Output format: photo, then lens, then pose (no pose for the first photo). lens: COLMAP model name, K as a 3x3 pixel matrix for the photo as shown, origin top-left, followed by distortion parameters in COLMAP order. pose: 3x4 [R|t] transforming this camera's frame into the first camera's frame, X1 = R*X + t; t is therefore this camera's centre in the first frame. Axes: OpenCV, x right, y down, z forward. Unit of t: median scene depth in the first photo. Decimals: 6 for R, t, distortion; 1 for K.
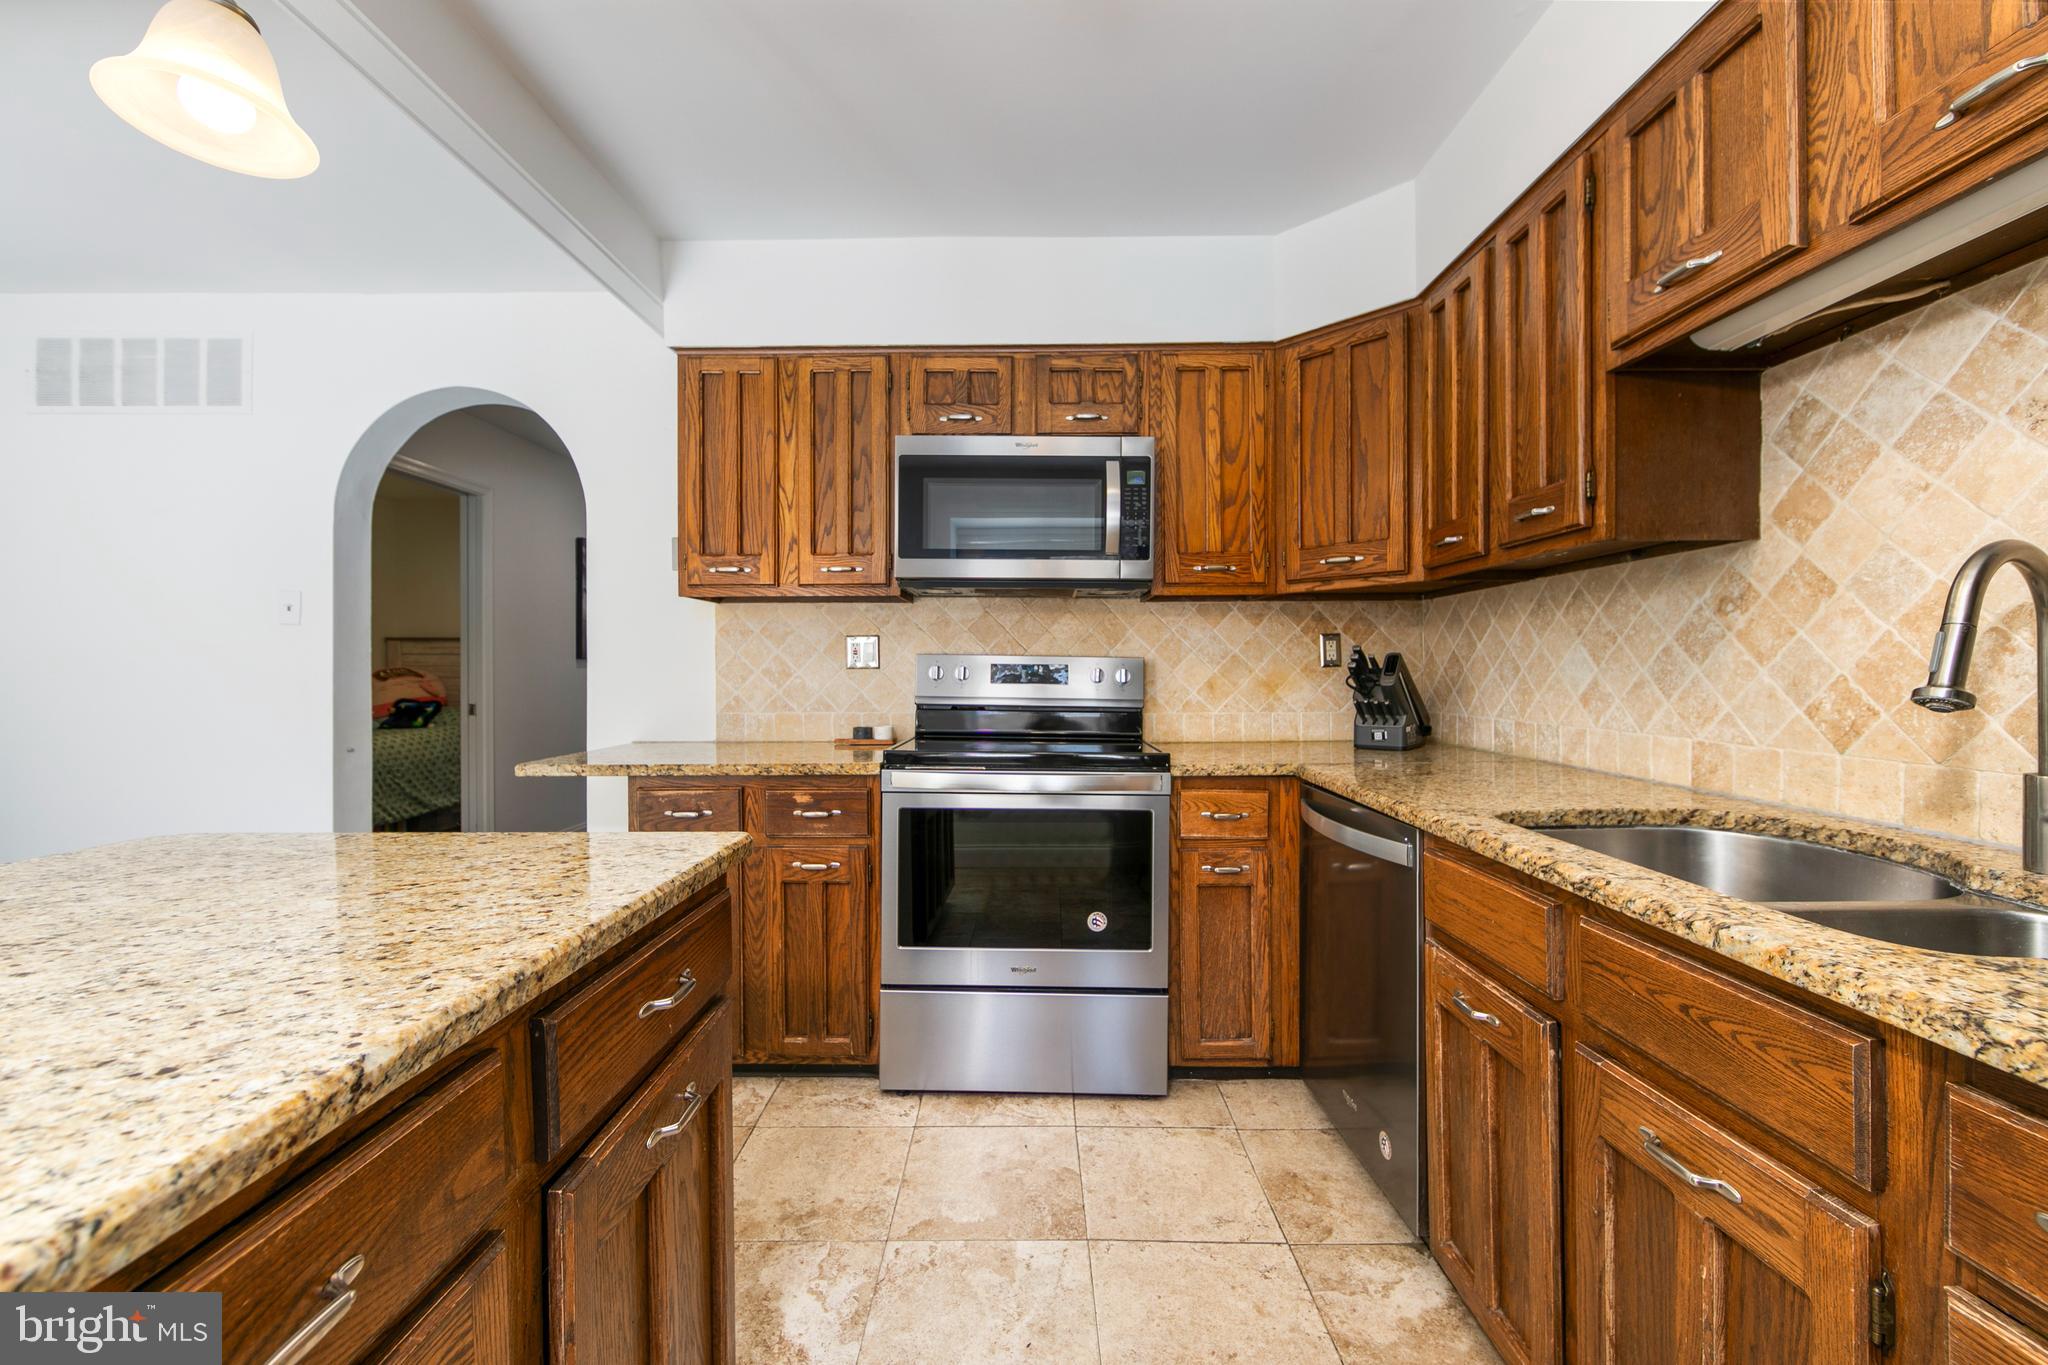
lens RADIAL K [[816.2, 0, 1028.7], [0, 816.2, 670.3], [0, 0, 1]] dist [-0.004212, -0.000211]
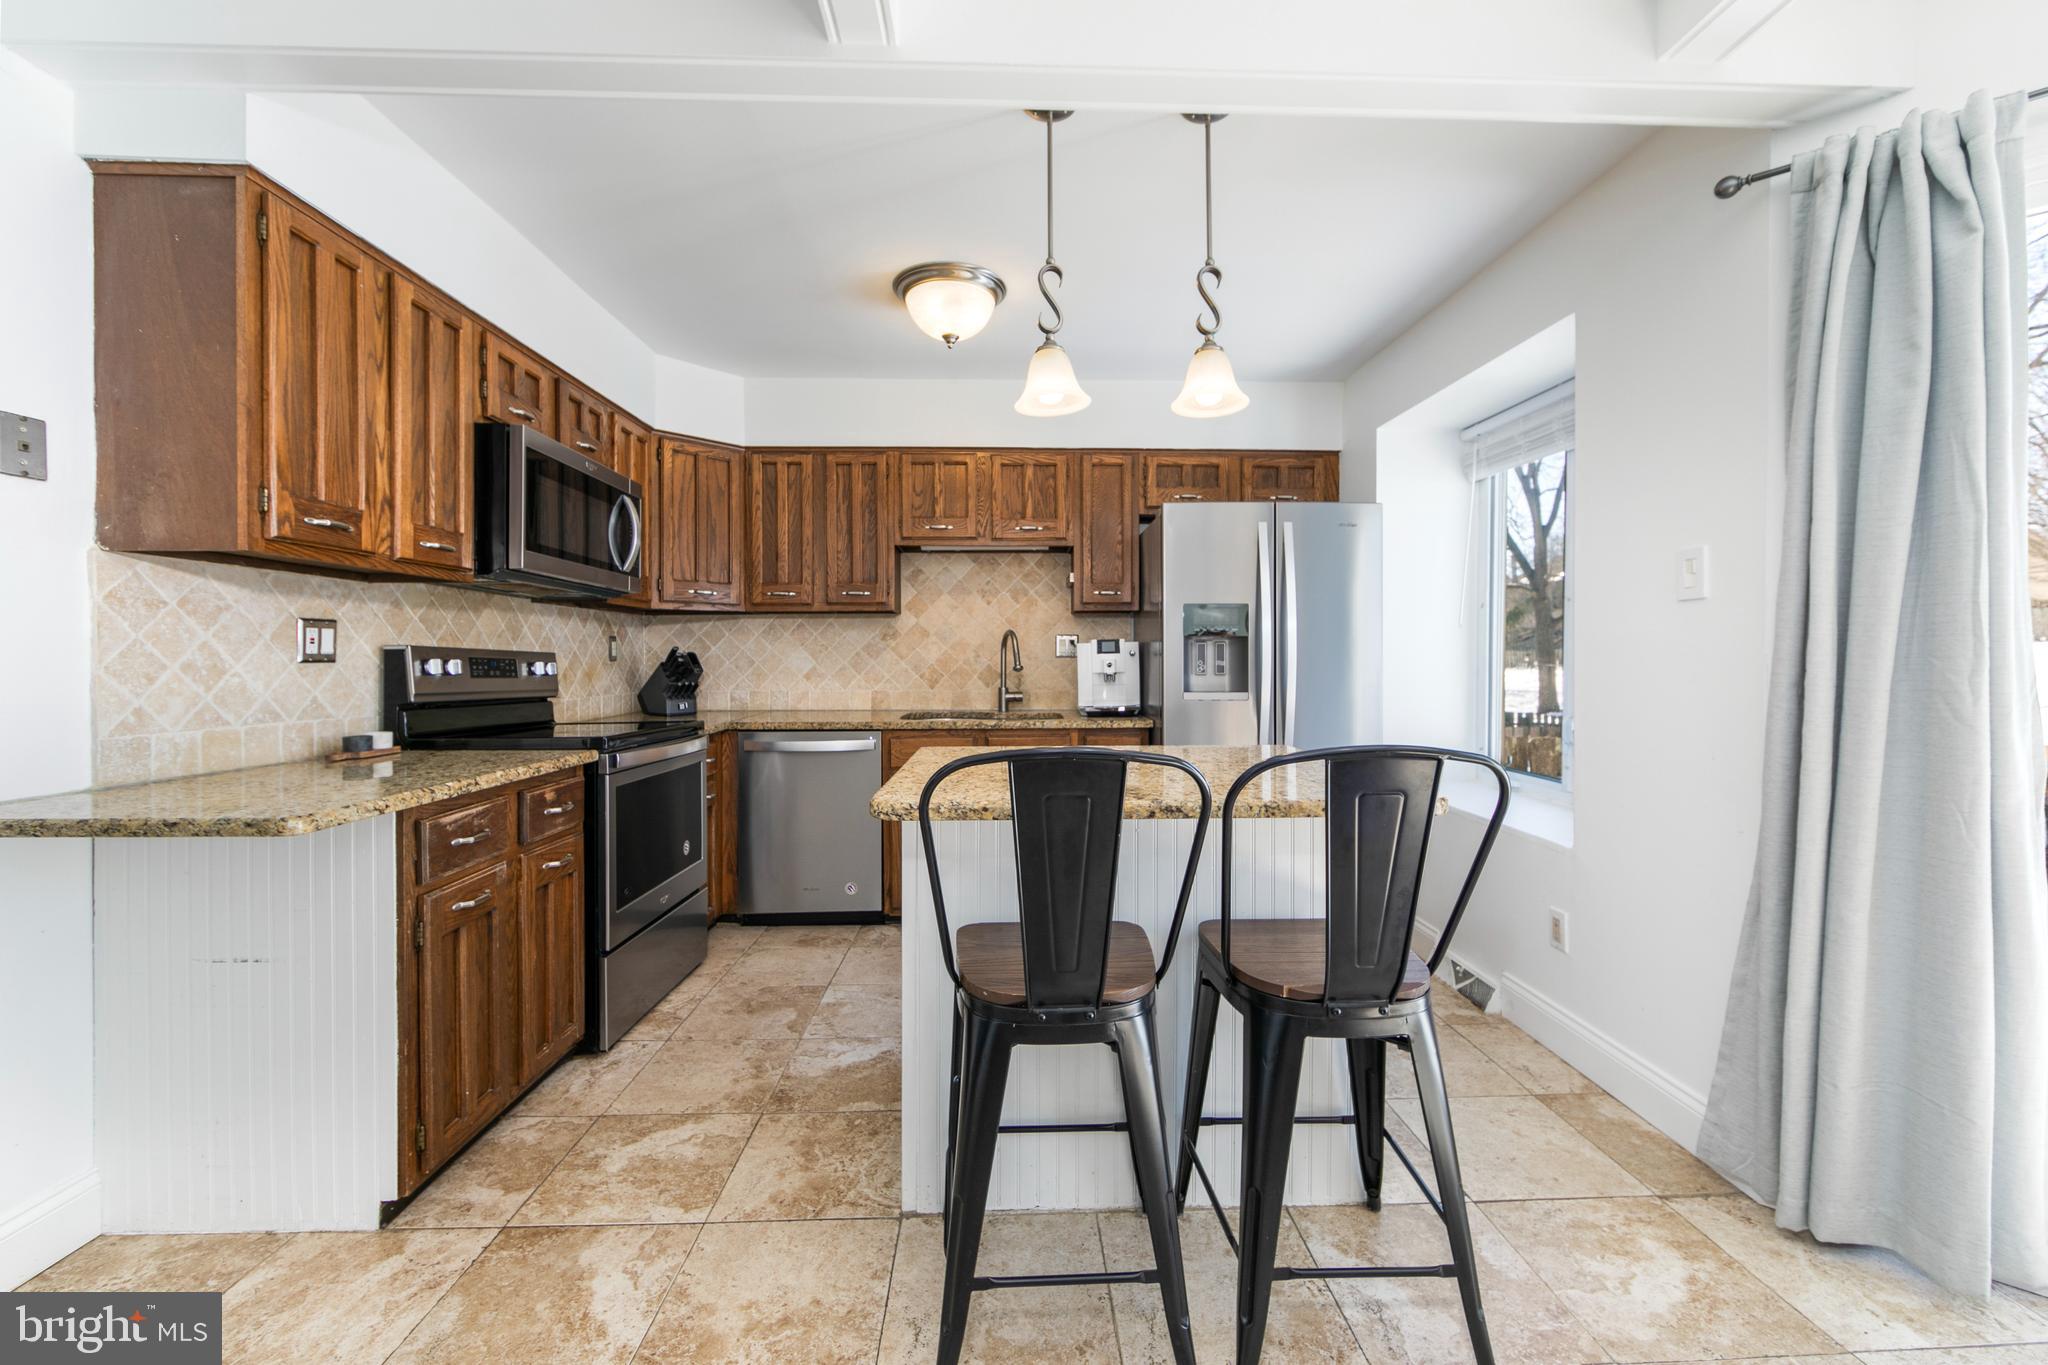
lens RADIAL K [[816.2, 0, 1028.7], [0, 816.2, 670.3], [0, 0, 1]] dist [-0.004212, -0.000211]
pose [[-0.043952, -0.009762, 0.998986, -1.179112], [0.004764, 0.999939, 0.009981, 0.001238], [-0.999022, 0.005198, -0.043902, 0.442420]]
